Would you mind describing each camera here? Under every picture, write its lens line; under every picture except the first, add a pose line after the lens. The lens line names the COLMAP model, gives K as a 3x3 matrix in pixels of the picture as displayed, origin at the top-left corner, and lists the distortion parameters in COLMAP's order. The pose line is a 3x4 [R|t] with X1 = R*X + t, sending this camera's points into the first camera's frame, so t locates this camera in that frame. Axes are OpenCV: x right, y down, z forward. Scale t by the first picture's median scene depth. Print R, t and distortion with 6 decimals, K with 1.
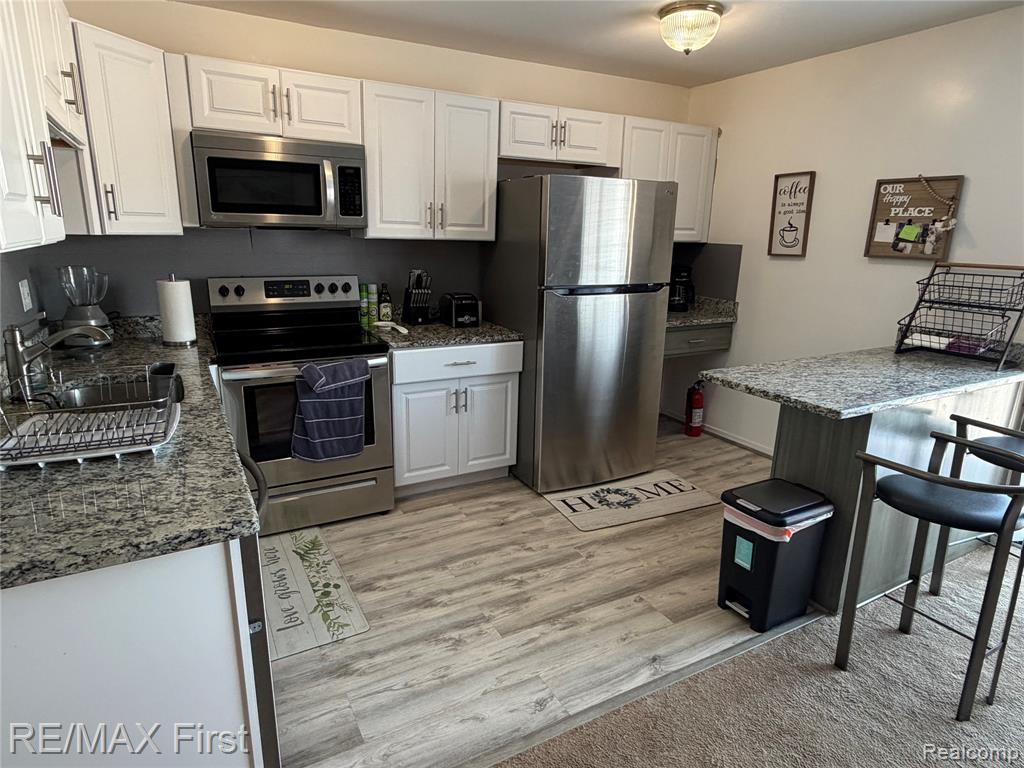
lens RADIAL K [[595.9, 0, 511.1], [0, 595.9, 381.8], [0, 0, 1]] dist [0.008559, 0.001458]
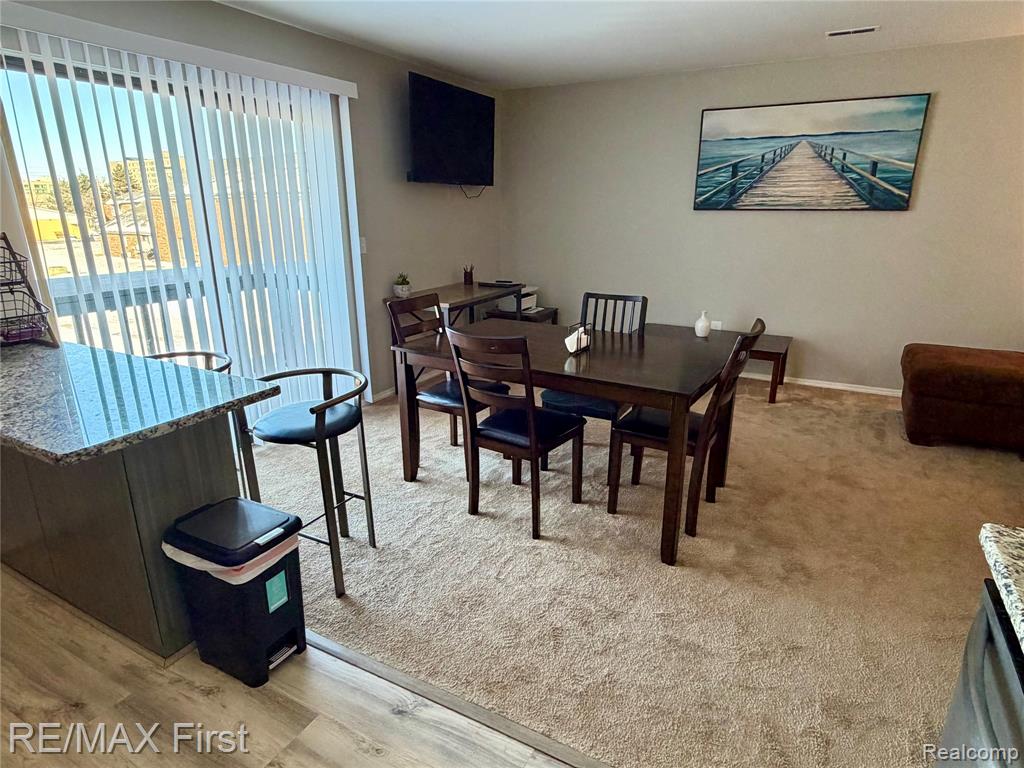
lens RADIAL K [[595.9, 0, 509.9], [0, 595.9, 385.0], [0, 0, 1]] dist [0.008559, 0.001458]
pose [[-0.520607, -0.261682, 0.812706, -0.290587], [0.208040, 0.884304, 0.418003, -0.189627], [-0.828063, 0.386691, -0.405934, 0.739235]]
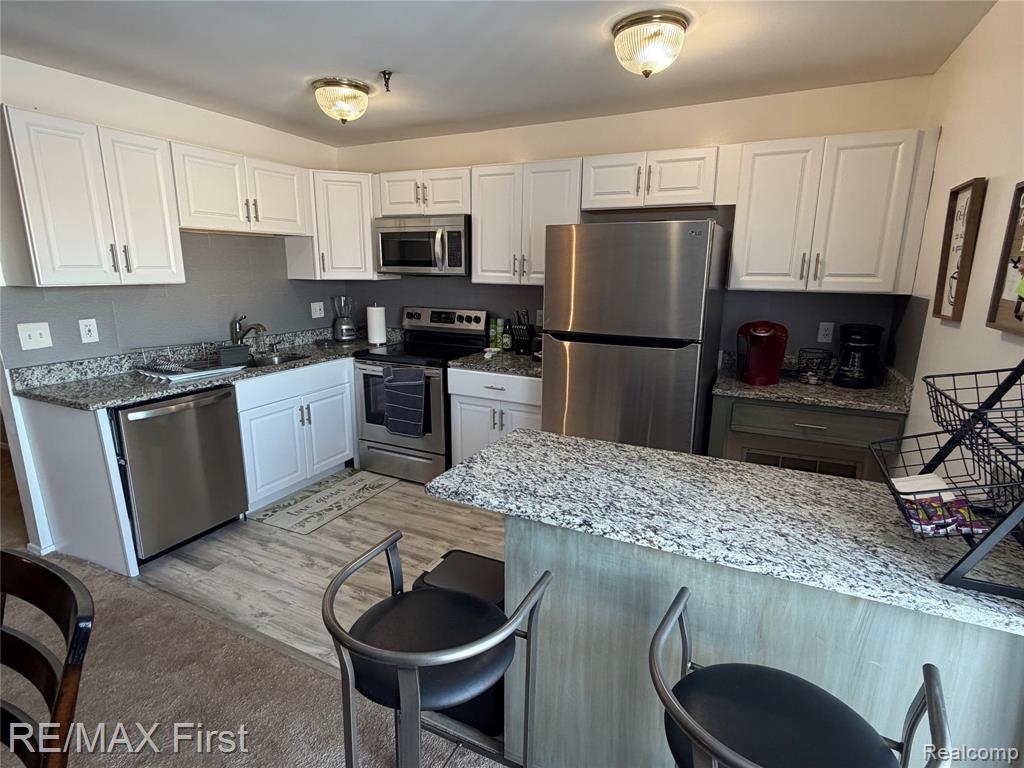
lens RADIAL K [[524.2, 0, 513.9], [0, 524.2, 385.6], [0, 0, 1]] dist [-0.001139, -0.000729]
pose [[0.579659, 0.164603, -0.798061, 0.818729], [-0.201558, 0.977914, 0.055300, -0.106802], [0.789538, 0.128800, 0.600033, 0.427186]]
